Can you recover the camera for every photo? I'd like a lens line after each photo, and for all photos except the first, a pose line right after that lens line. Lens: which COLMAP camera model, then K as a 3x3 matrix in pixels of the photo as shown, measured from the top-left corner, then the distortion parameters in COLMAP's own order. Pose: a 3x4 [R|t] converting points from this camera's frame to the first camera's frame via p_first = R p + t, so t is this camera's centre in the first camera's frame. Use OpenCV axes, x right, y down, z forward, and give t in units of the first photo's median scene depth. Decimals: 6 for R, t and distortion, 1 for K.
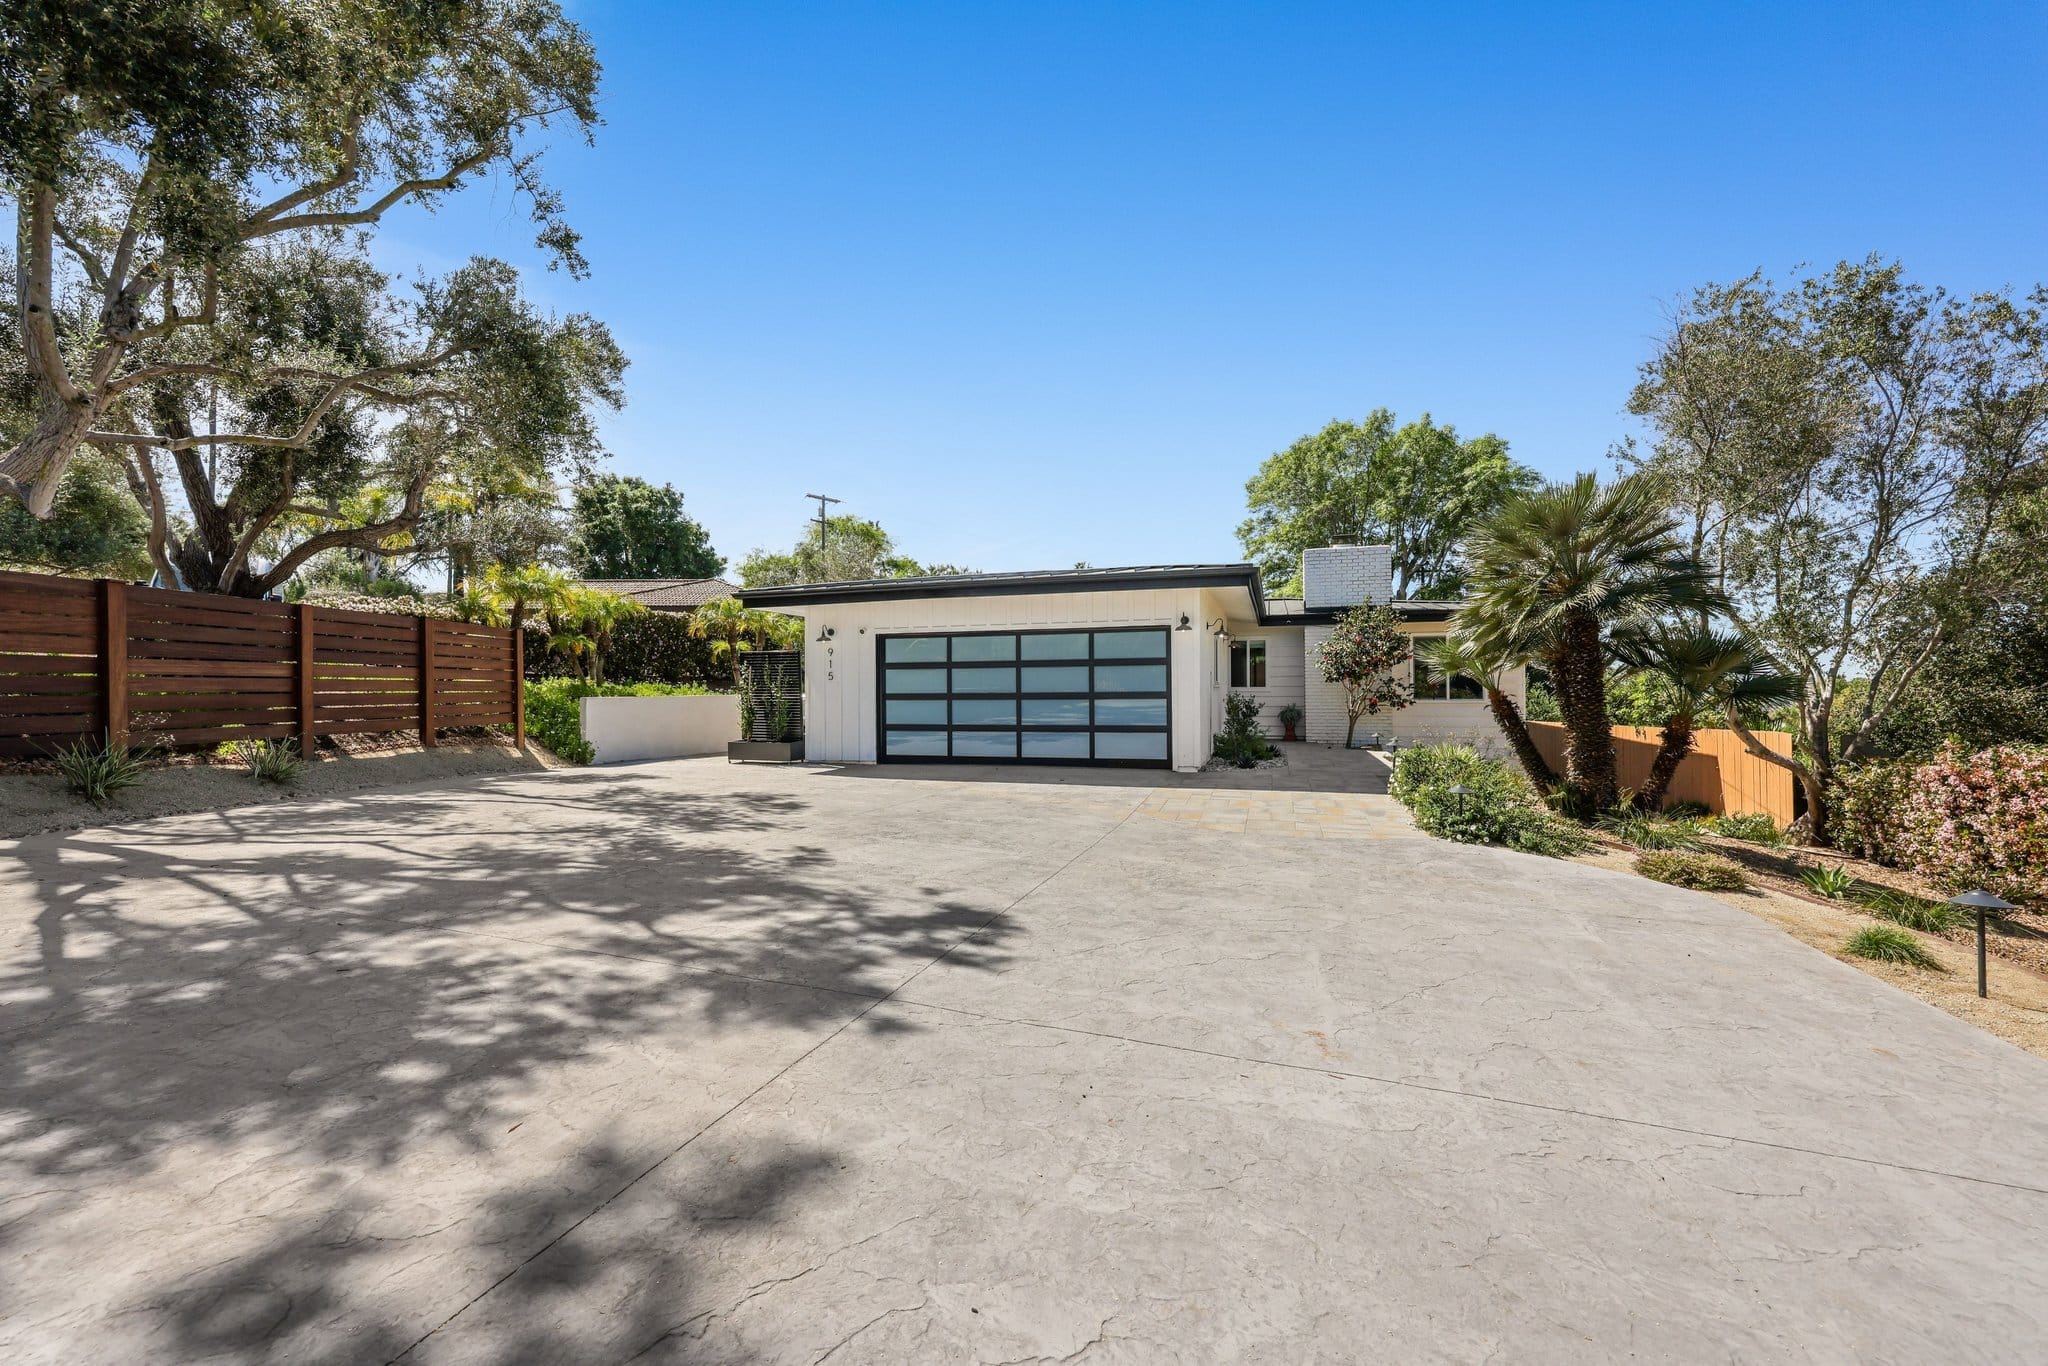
lens RADIAL K [[817.6, 0, 1024.0], [0, 817.6, 683.0], [0, 0, 1]] dist [0.002482, -0.000010]
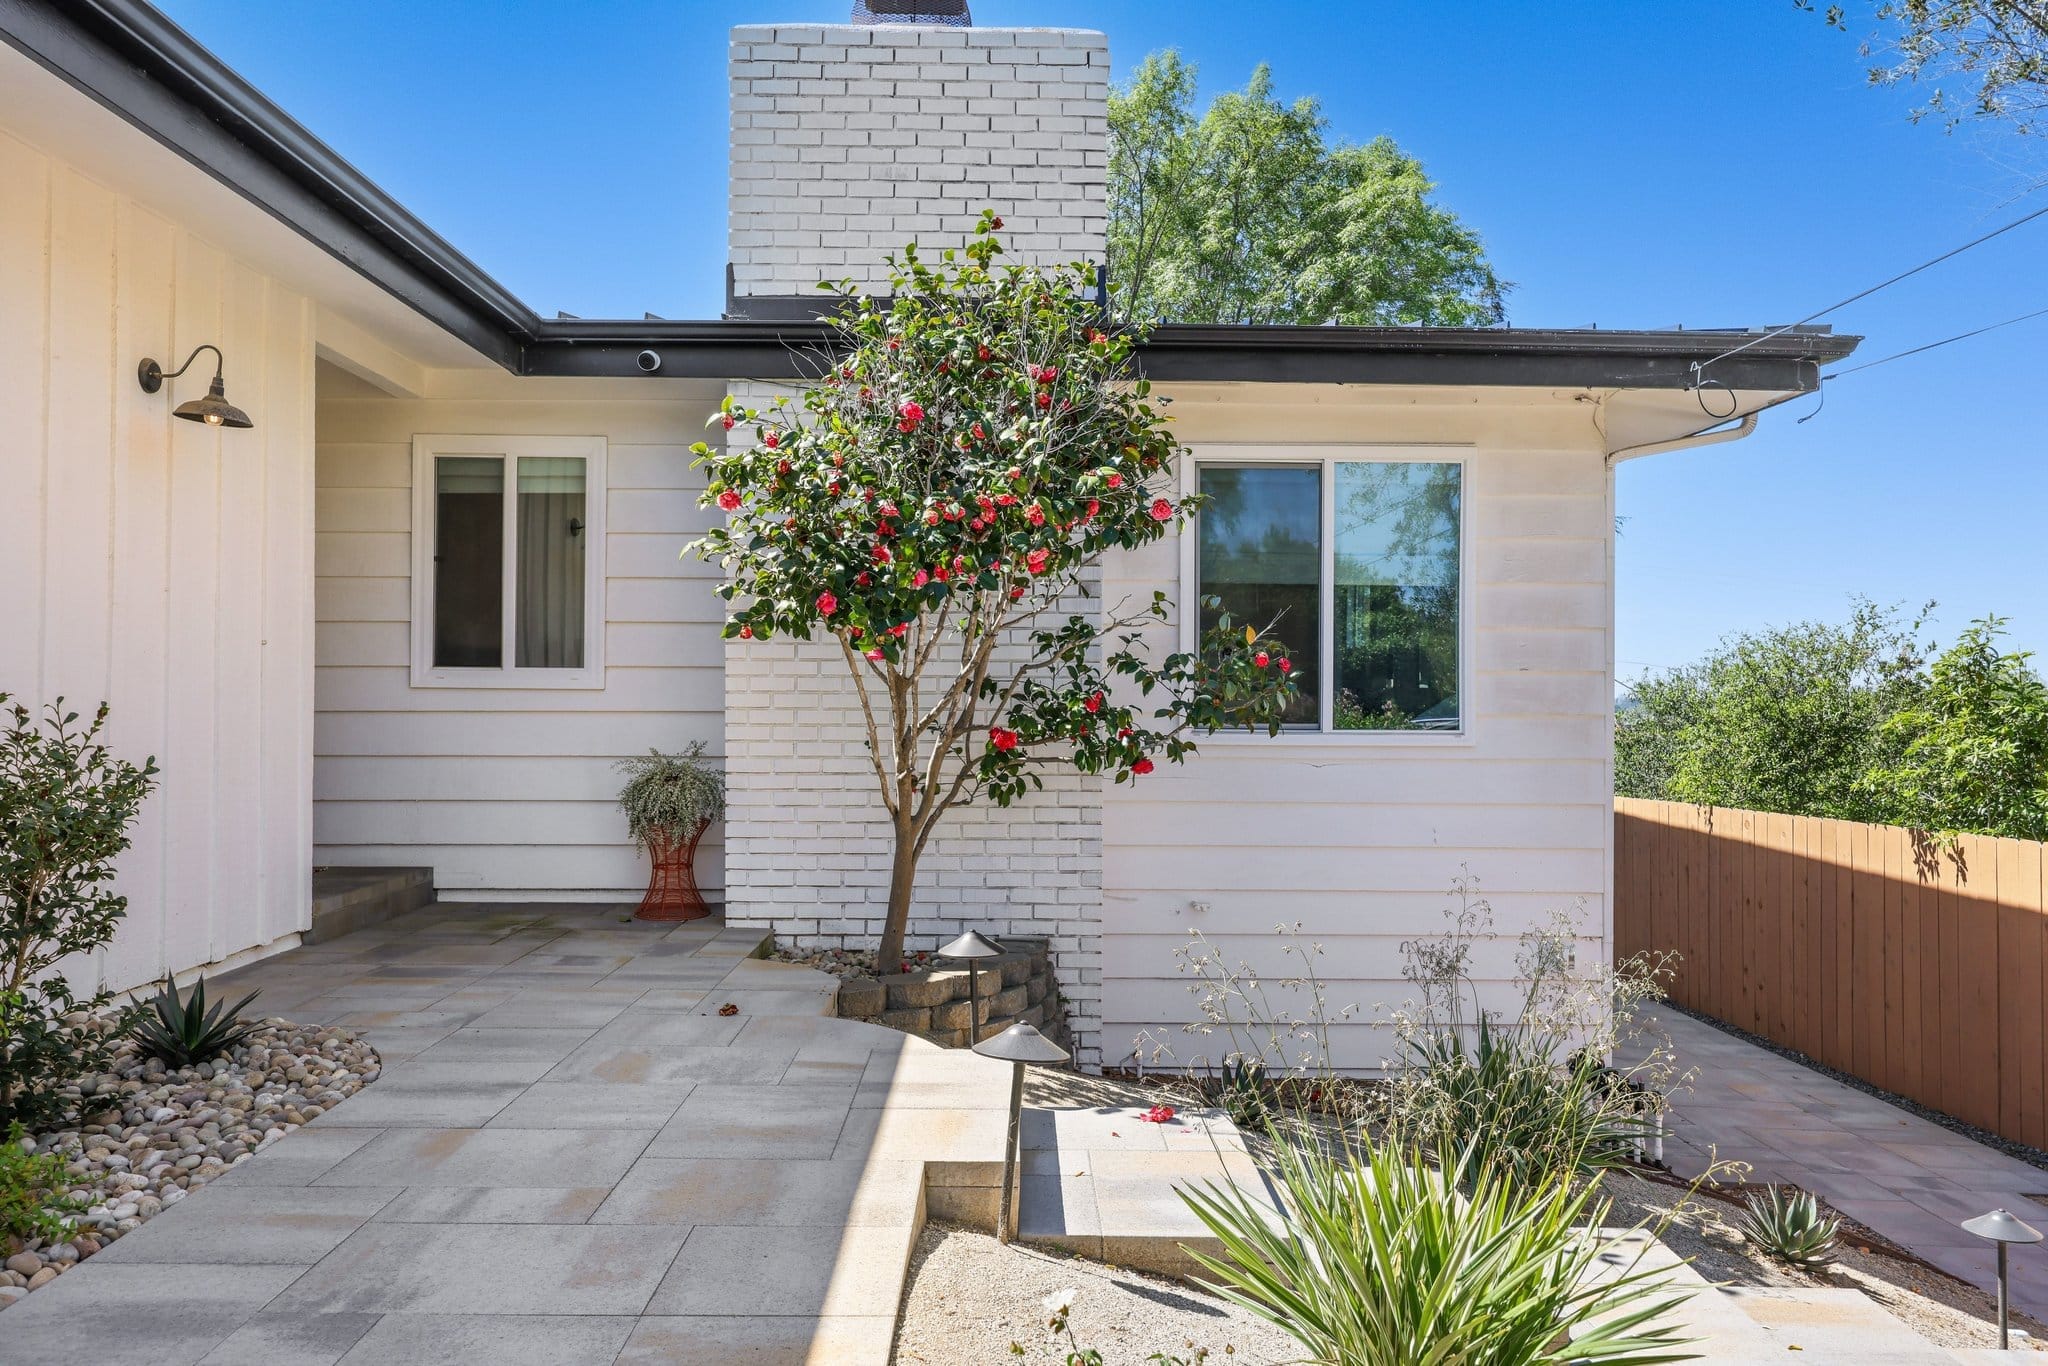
lens RADIAL K [[1844.4, 0, 1046.7], [0, 1844.4, 689.9], [0, 0, 1]] dist [0.000076, 0.000429]
pose [[0.941506, 0.011572, 0.336798, 0.286191], [-0.012118, 0.999926, -0.000482, 0.009978], [-0.336778, -0.003627, 0.941577, 0.573162]]
